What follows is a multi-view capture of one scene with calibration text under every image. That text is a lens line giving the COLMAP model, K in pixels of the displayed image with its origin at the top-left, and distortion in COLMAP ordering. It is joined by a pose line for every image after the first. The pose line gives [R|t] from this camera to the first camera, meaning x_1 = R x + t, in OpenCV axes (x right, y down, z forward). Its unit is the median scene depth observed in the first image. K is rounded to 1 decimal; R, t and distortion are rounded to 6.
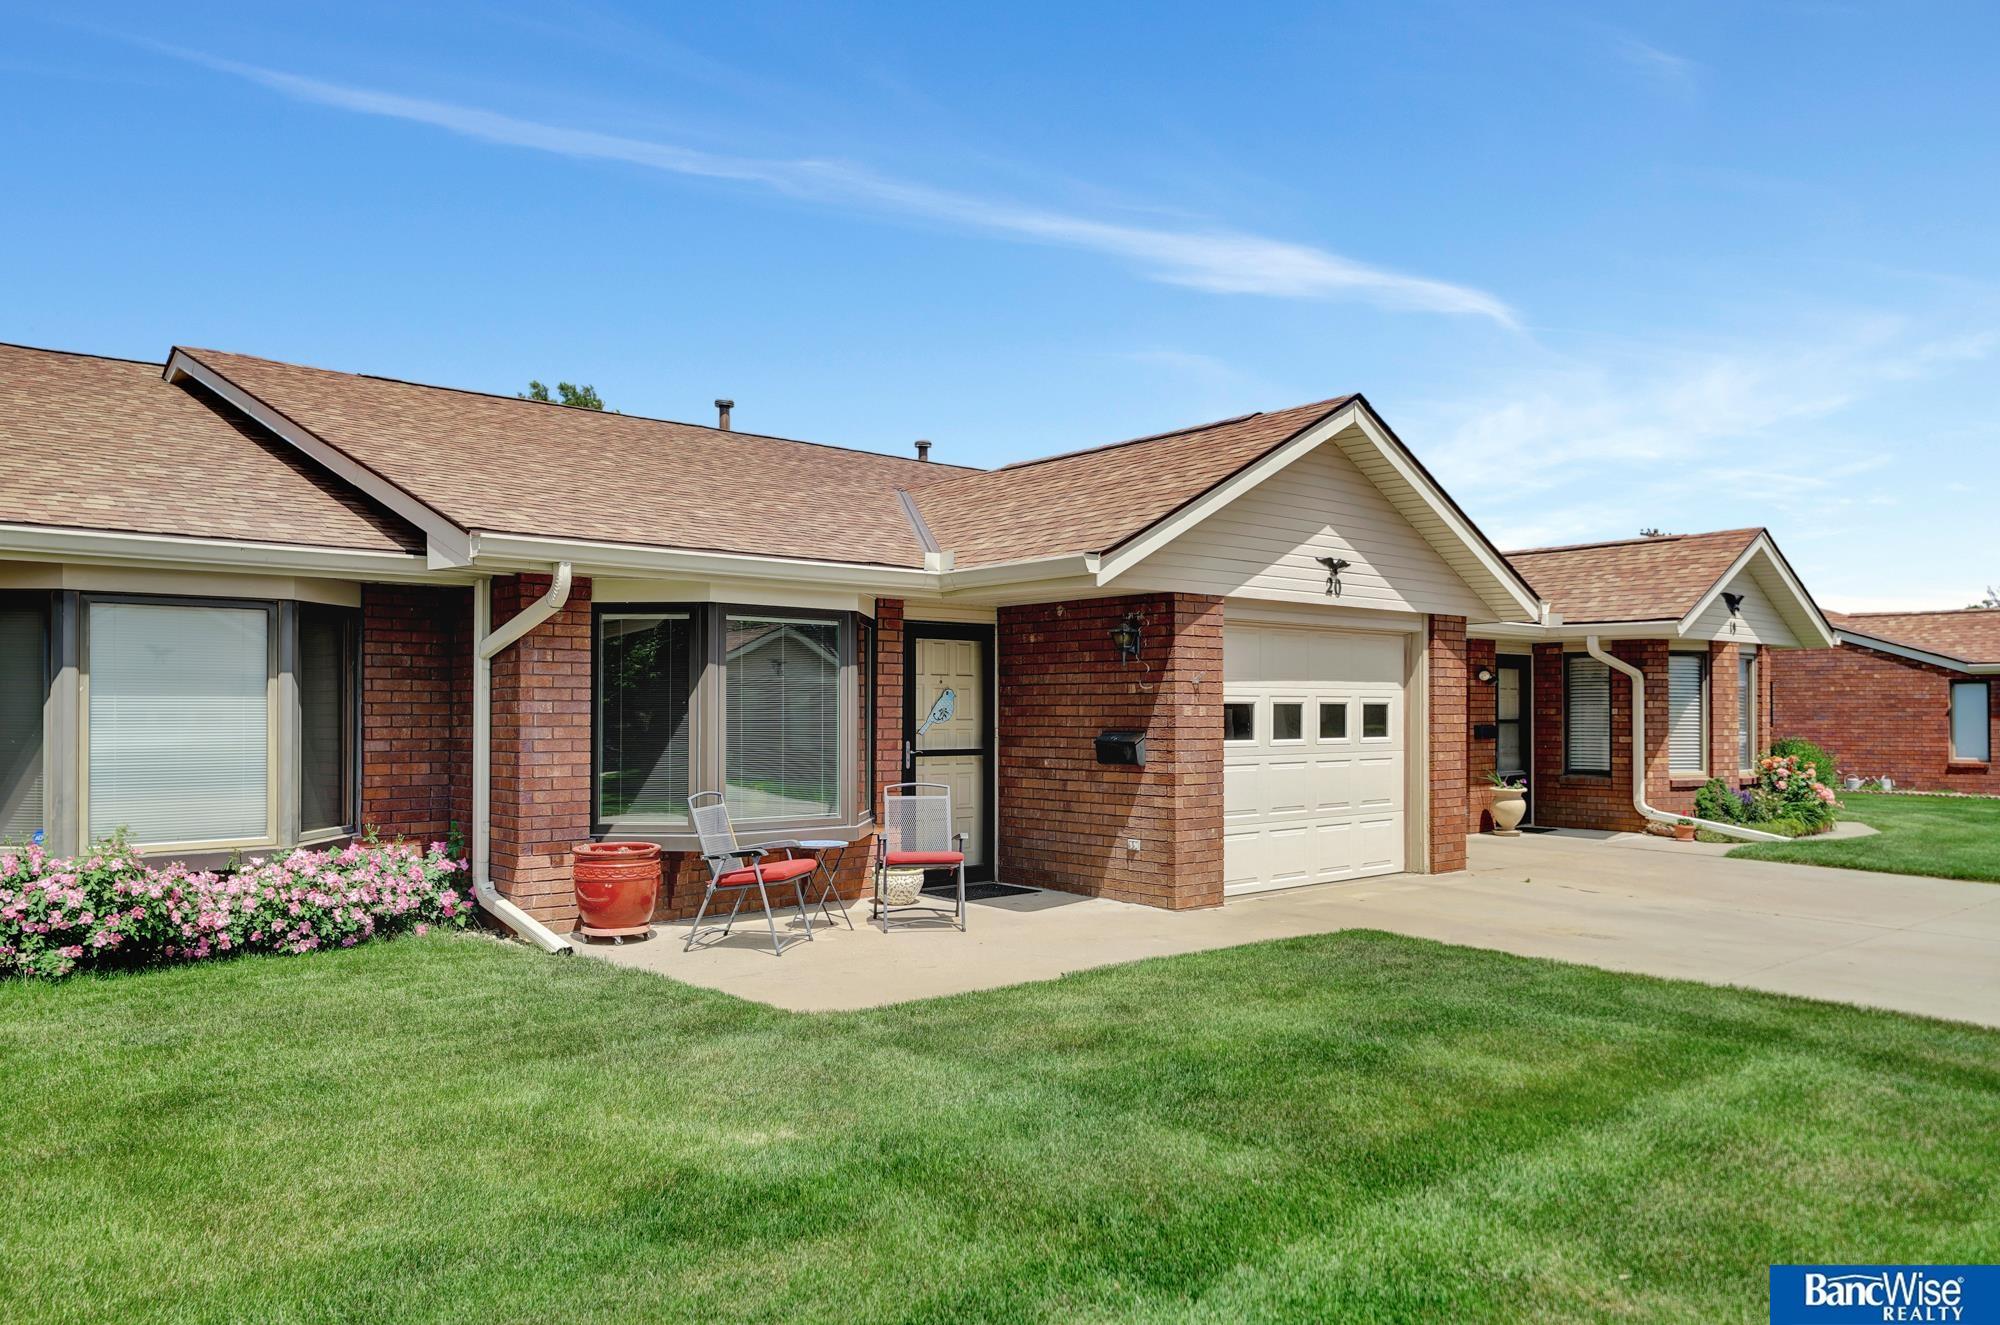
lens RADIAL K [[1339.4, 0, 998.4], [0, 1339.4, 674.9], [0, 0, 1]] dist [-0.006306, -0.001180]
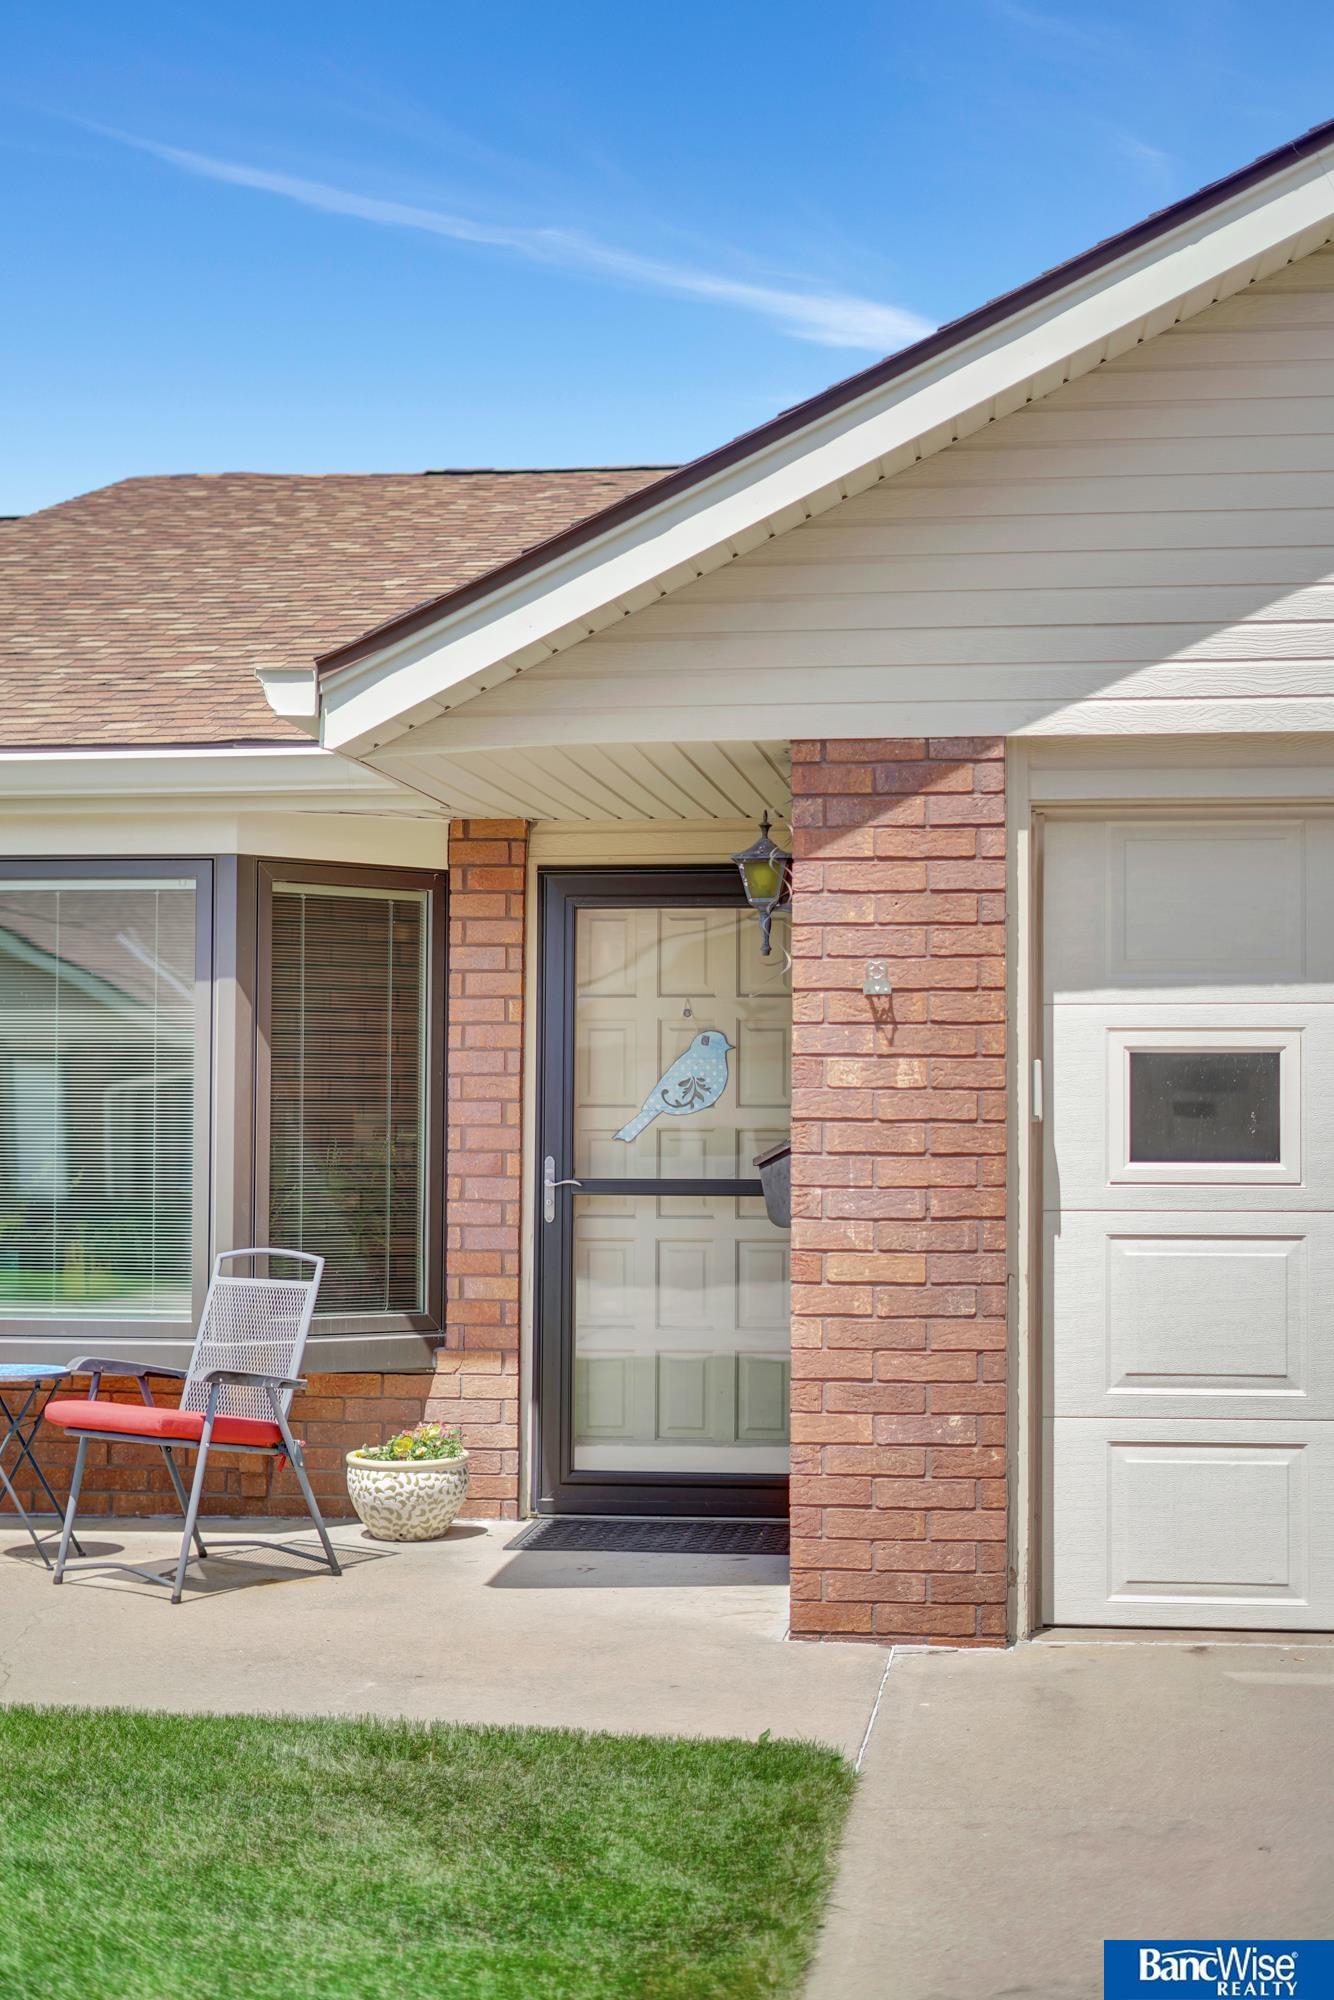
lens RADIAL K [[2904.3, 0, 665.9], [0, 2904.3, 1006.2], [0, 0, 1]] dist [0.003414, 0.000000]
pose [[0.674568, -0.028507, -0.737662, 0.630283], [0.017580, 0.999591, -0.022553, 0.024038], [0.738003, 0.002245, 0.674793, 0.419579]]
